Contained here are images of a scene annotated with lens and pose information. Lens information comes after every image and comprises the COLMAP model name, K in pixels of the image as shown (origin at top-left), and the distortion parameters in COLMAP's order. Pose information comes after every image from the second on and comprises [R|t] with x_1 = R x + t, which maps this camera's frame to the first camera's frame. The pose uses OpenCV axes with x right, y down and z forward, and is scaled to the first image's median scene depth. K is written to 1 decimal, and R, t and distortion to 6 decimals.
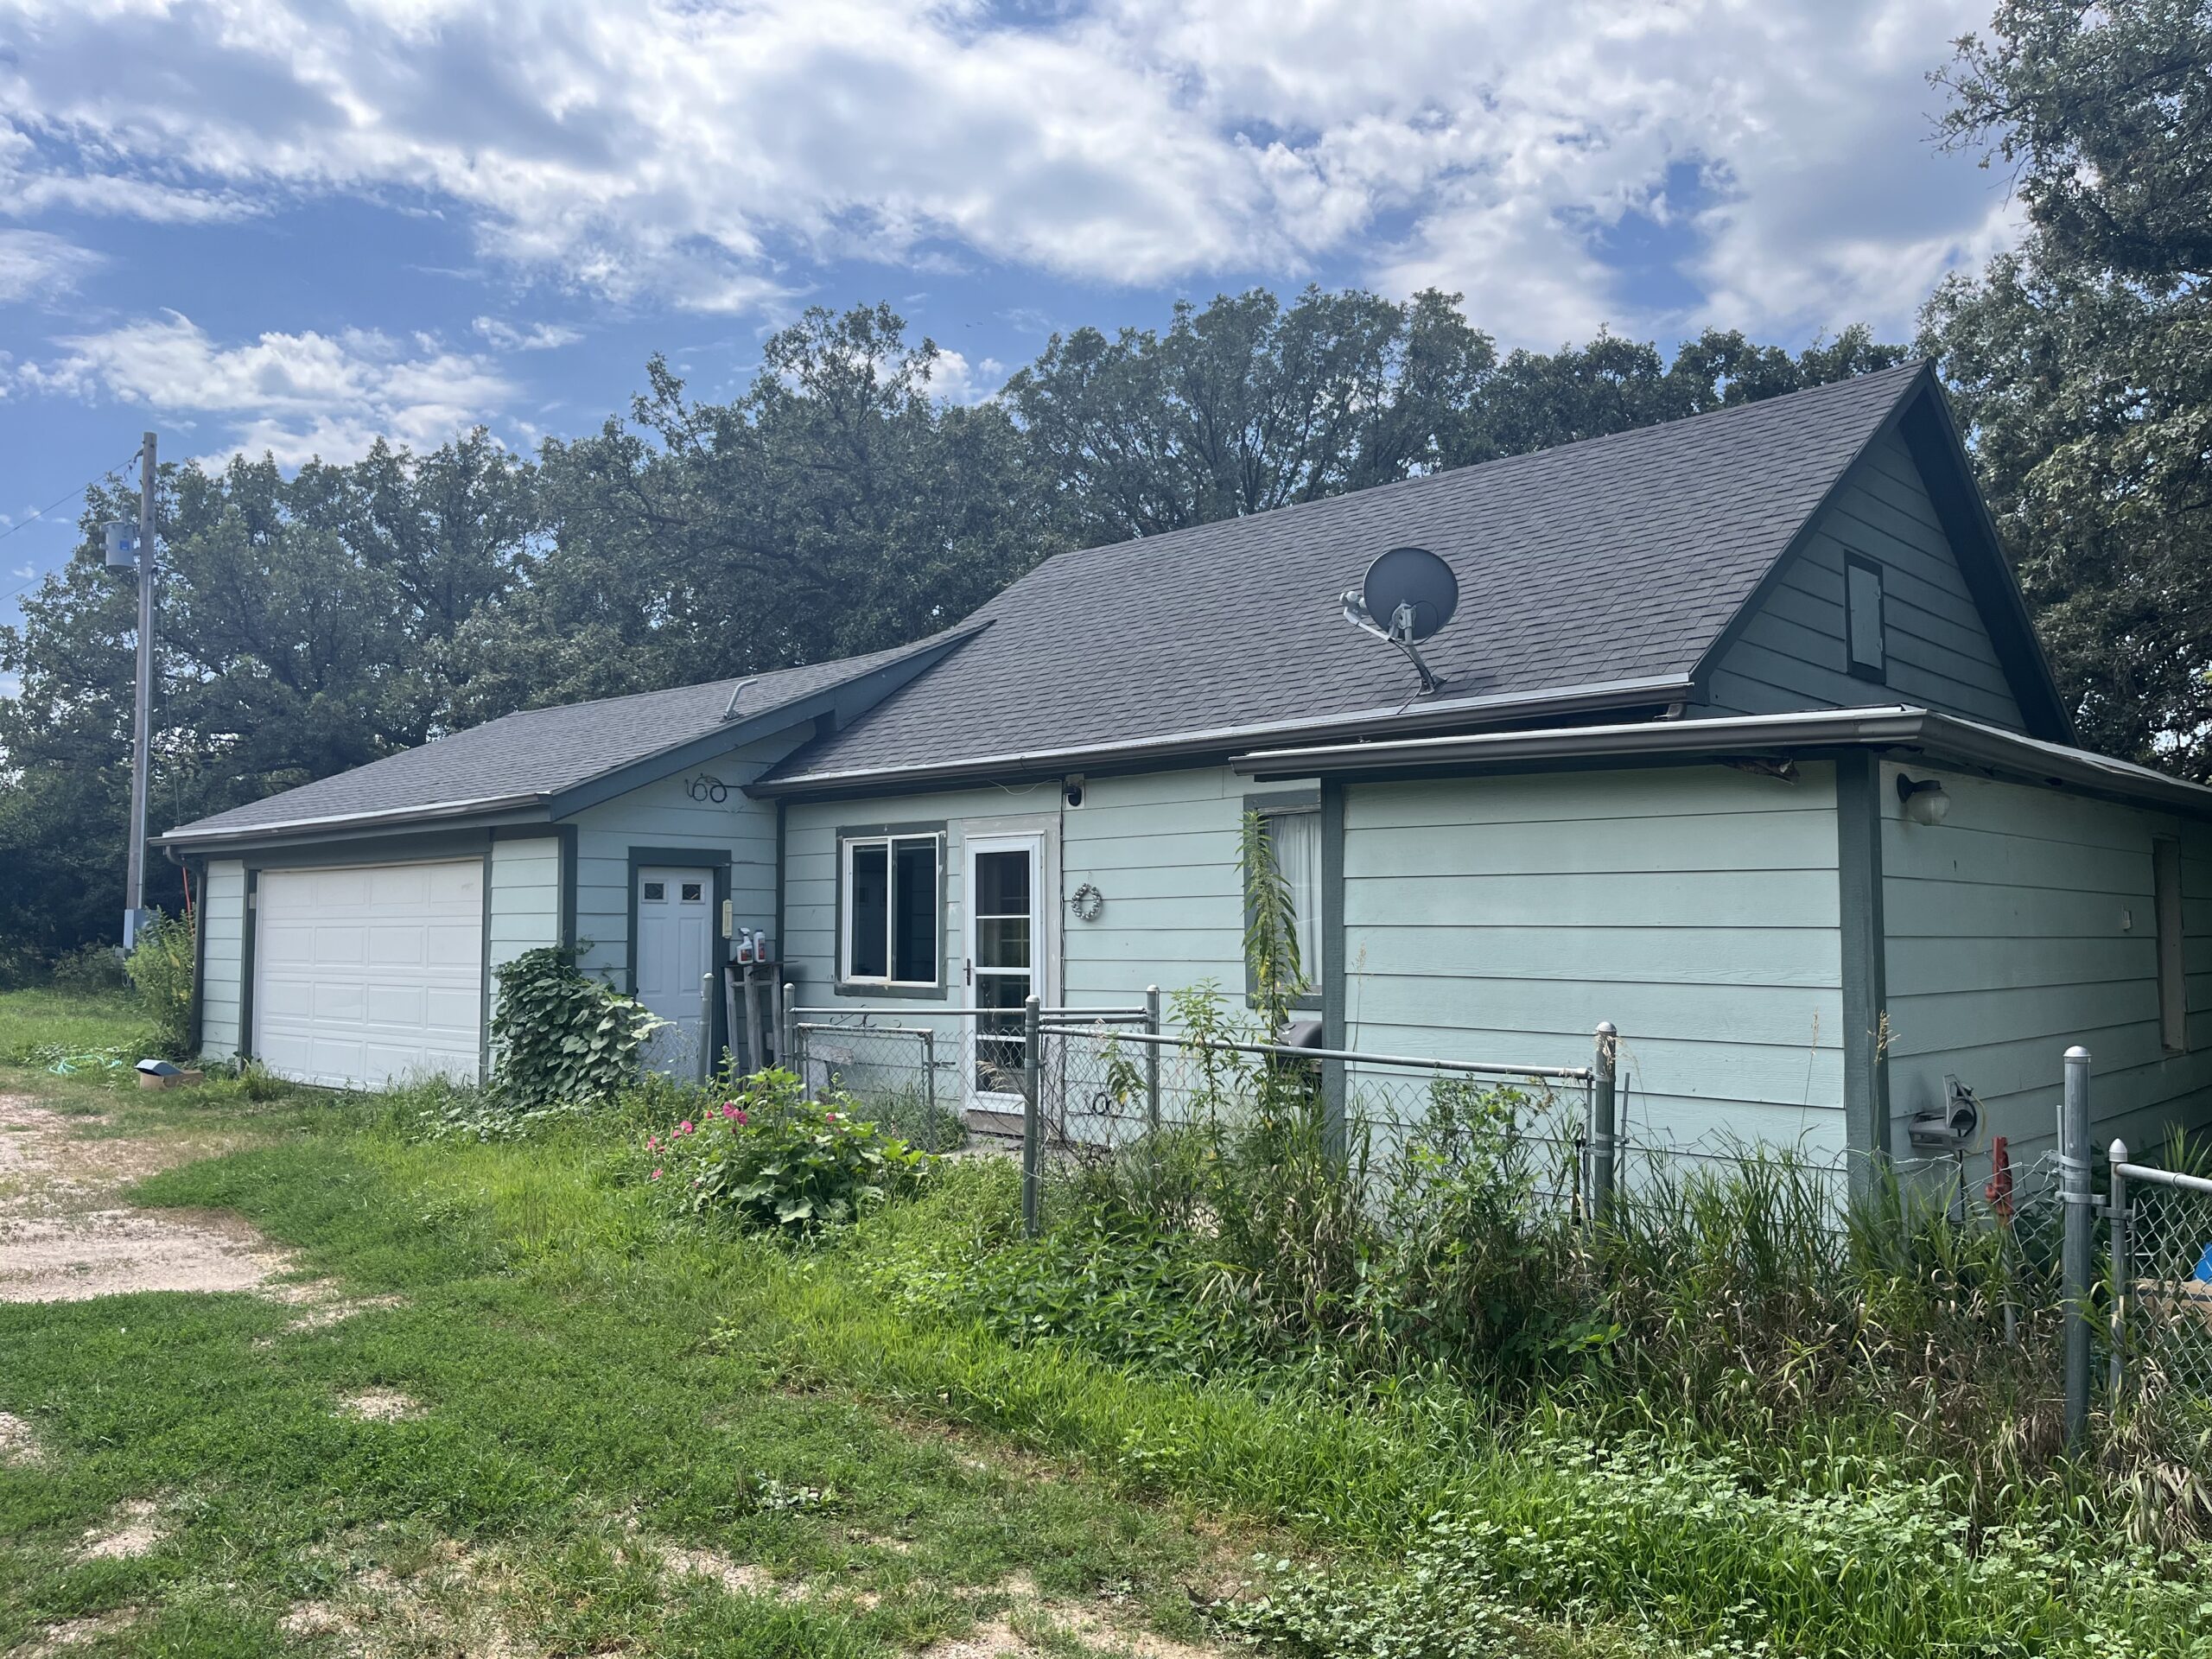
lens RADIAL K [[1683.4, 0, 1103.0], [0, 1683.4, 830.3], [0, 0, 1]] dist [0.049589, -0.039818]
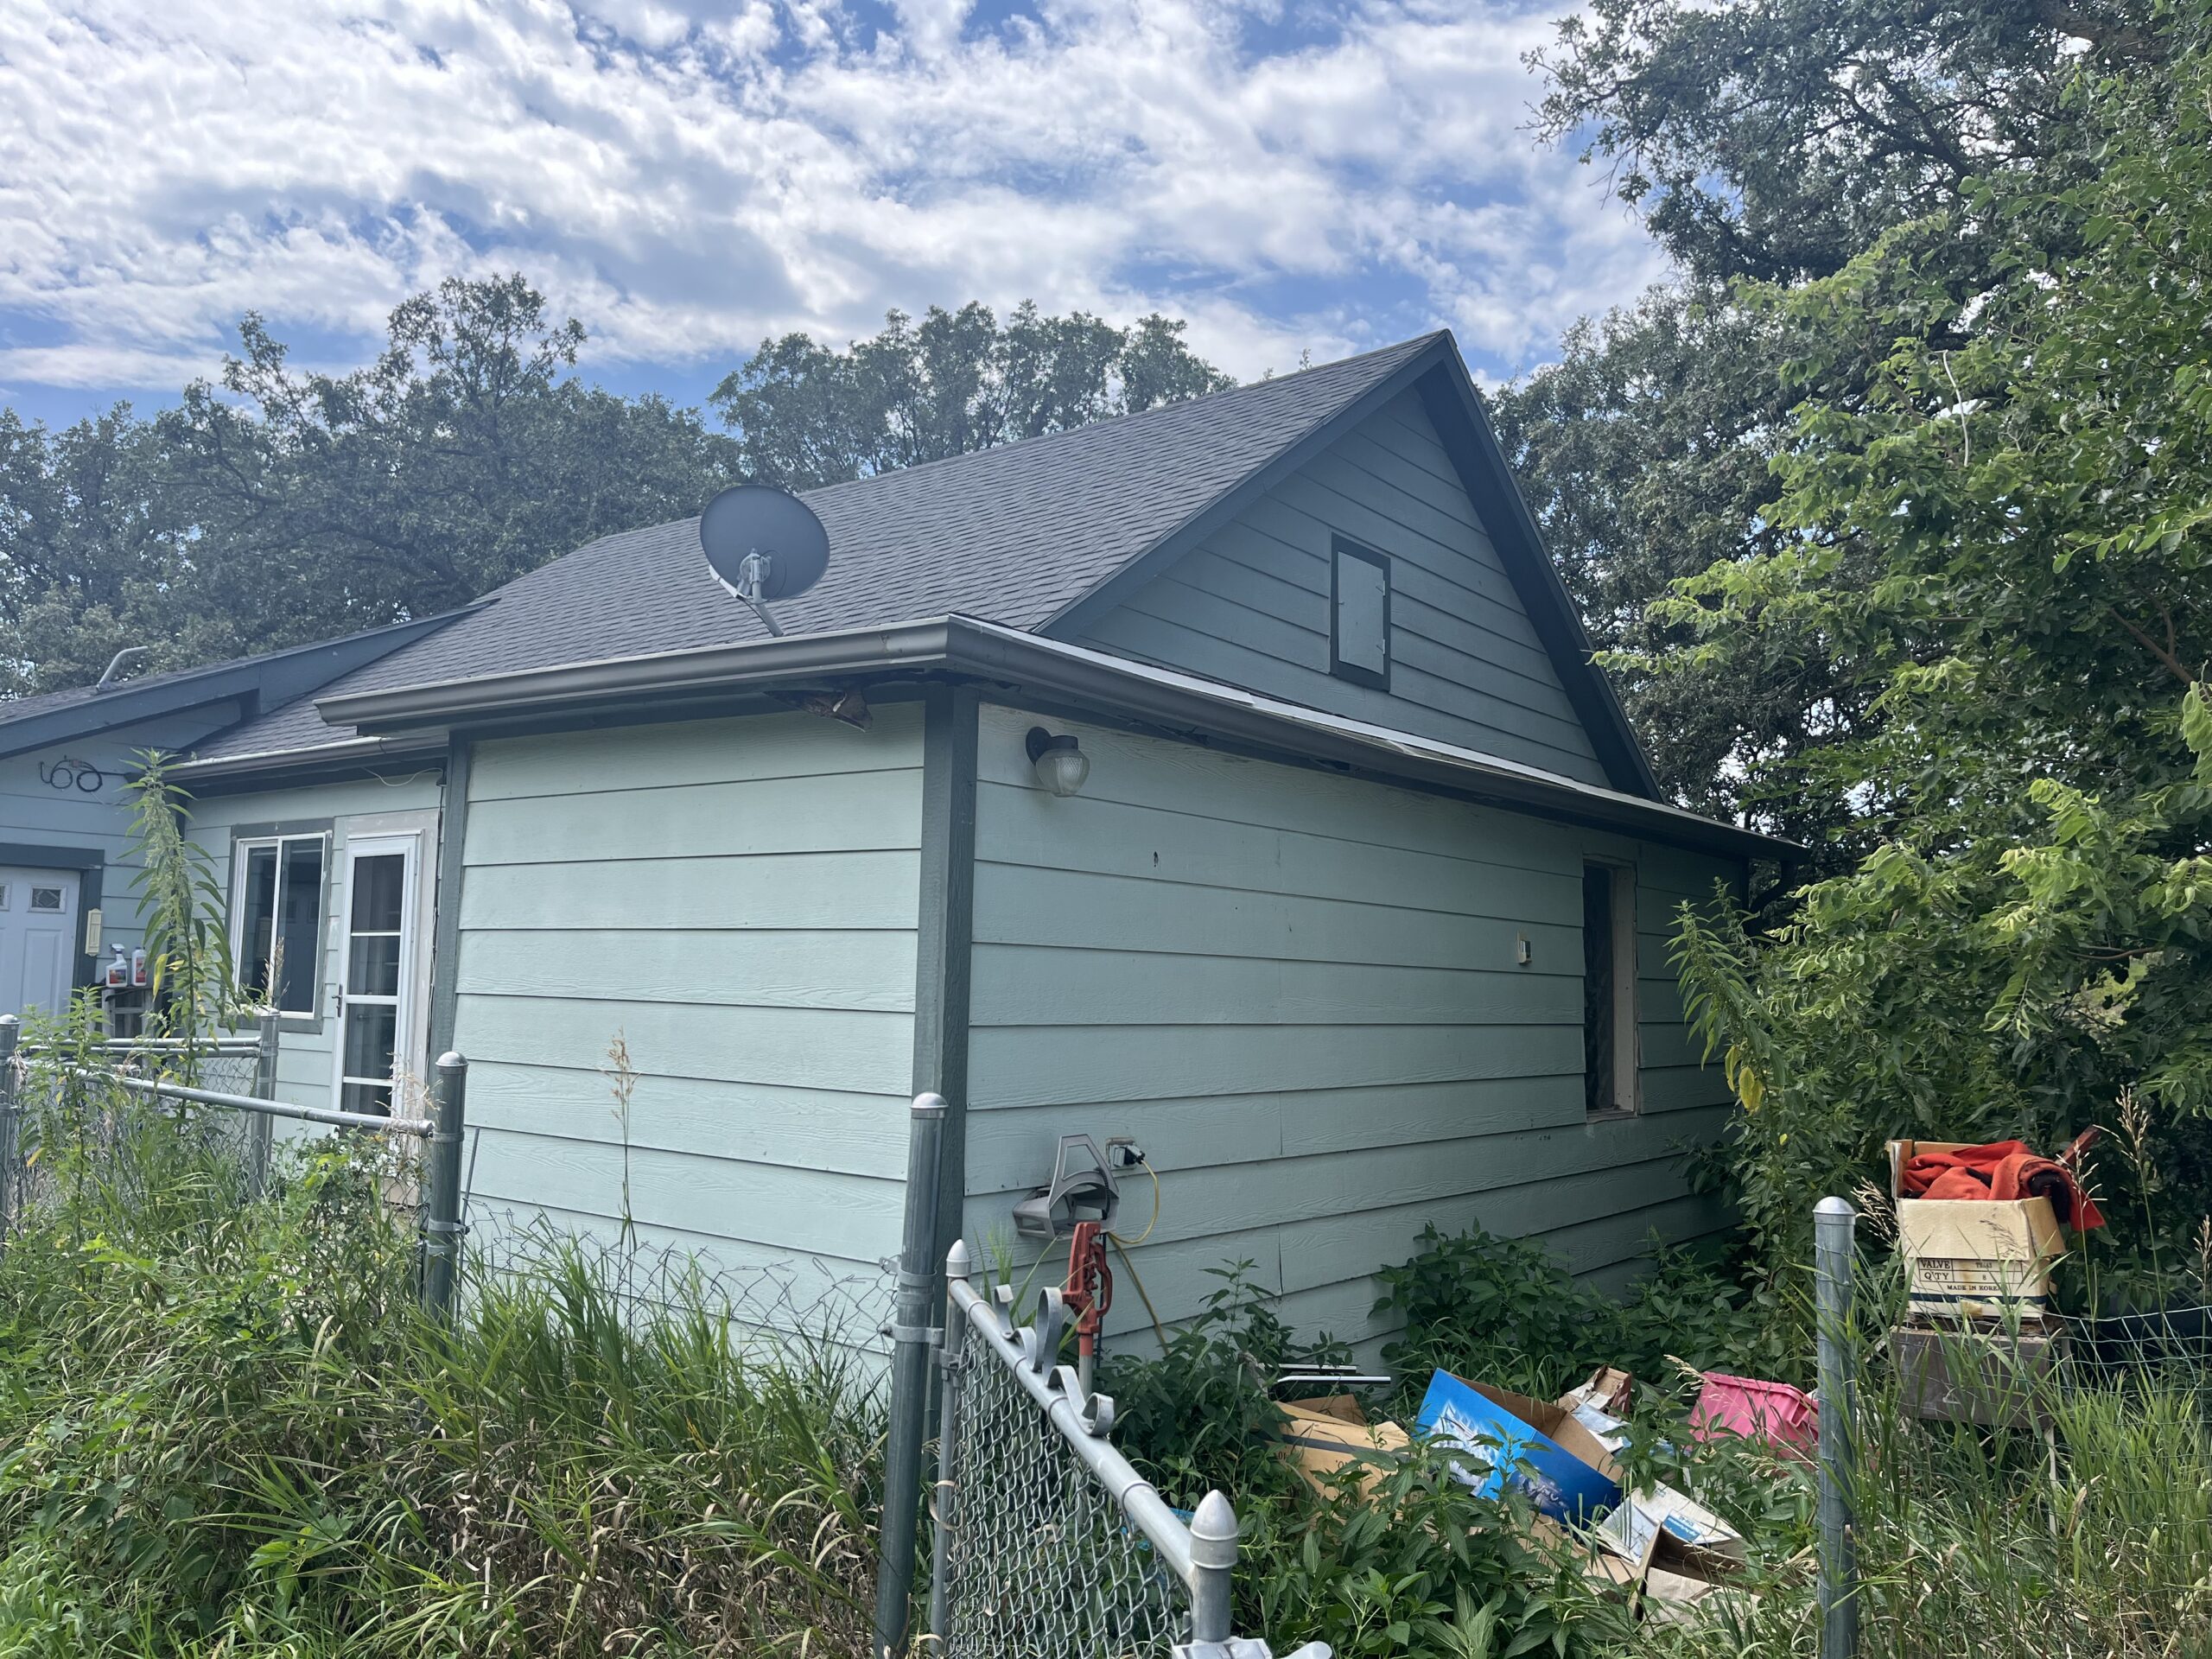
lens RADIAL K [[1683.4, 0, 1098.3], [0, 1683.4, 835.3], [0, 0, 1]] dist [0.049589, -0.039818]
pose [[0.995510, 0.032889, 0.088760, 0.210897], [-0.030227, 0.999057, -0.031178, 0.017568], [-0.089701, 0.028356, 0.995565, 0.131418]]
